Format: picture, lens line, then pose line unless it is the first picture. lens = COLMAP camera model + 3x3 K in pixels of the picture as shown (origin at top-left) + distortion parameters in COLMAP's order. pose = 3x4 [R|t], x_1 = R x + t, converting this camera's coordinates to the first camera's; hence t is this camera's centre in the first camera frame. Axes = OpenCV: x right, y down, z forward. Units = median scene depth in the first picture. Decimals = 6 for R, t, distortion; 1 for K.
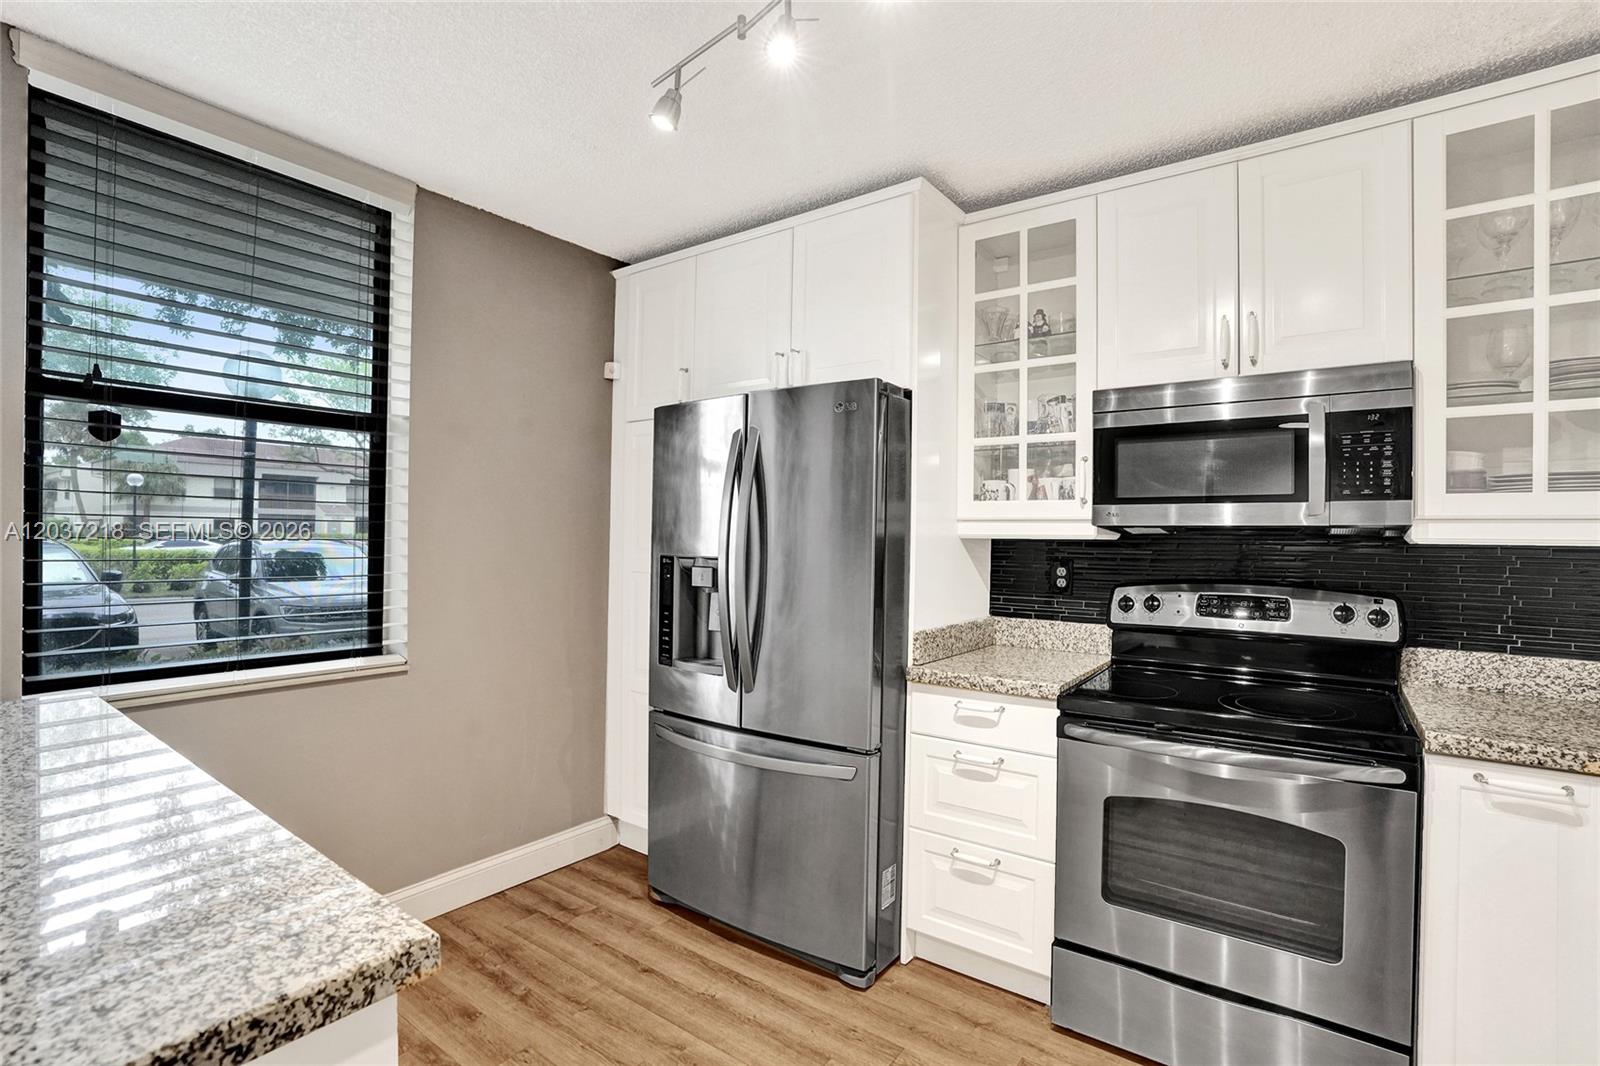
lens RADIAL K [[742.7, 0, 792.3], [0, 742.7, 537.9], [0, 0, 1]] dist [-0.069638, 0.025051]
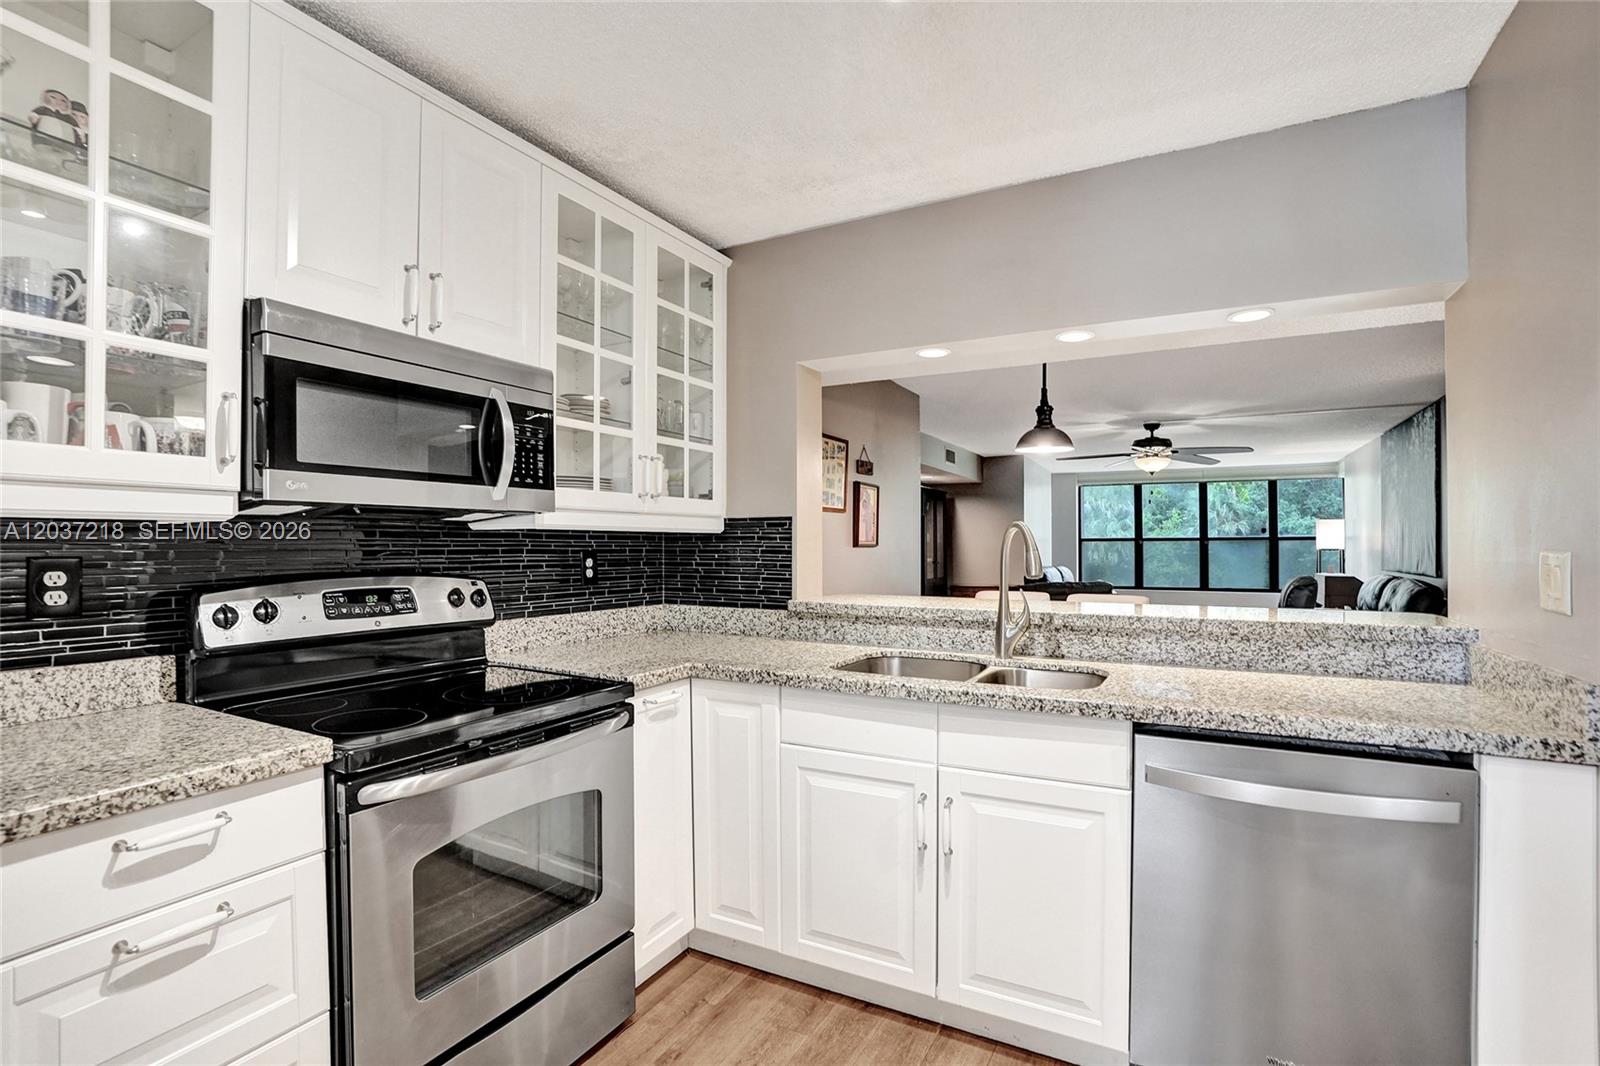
lens RADIAL K [[742.7, 0, 802.7], [0, 742.7, 544.5], [0, 0, 1]] dist [-0.069638, 0.025051]
pose [[-0.140108, -0.011394, 0.990071, -0.319087], [0.001504, 0.999930, 0.011721, 0.017807], [-0.990135, 0.003132, -0.140081, 0.636690]]
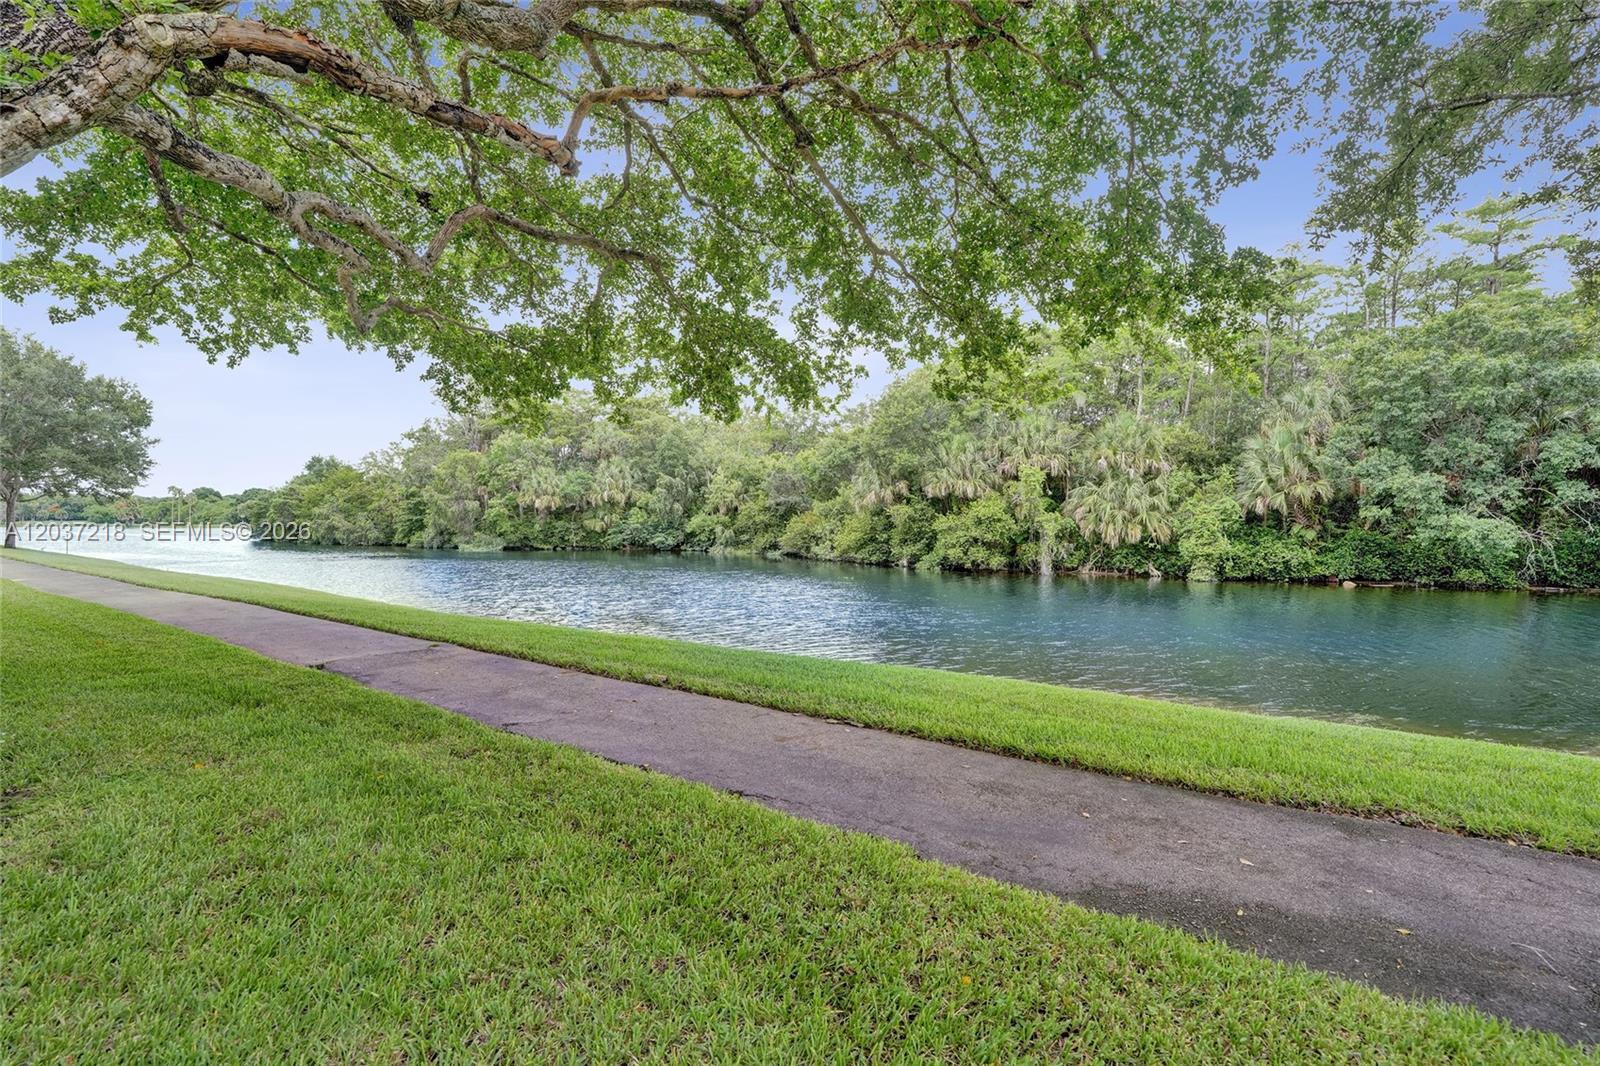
lens RADIAL K [[742.7, 0, 792.6], [0, 742.7, 532.8], [0, 0, 1]] dist [-0.069638, 0.025051]
pose [[-0.022794, -0.035727, 0.999102, 5.315035], [0.000968, 0.999360, 0.035758, 0.132956], [-0.999740, 0.001782, -0.022744, -4.688538]]
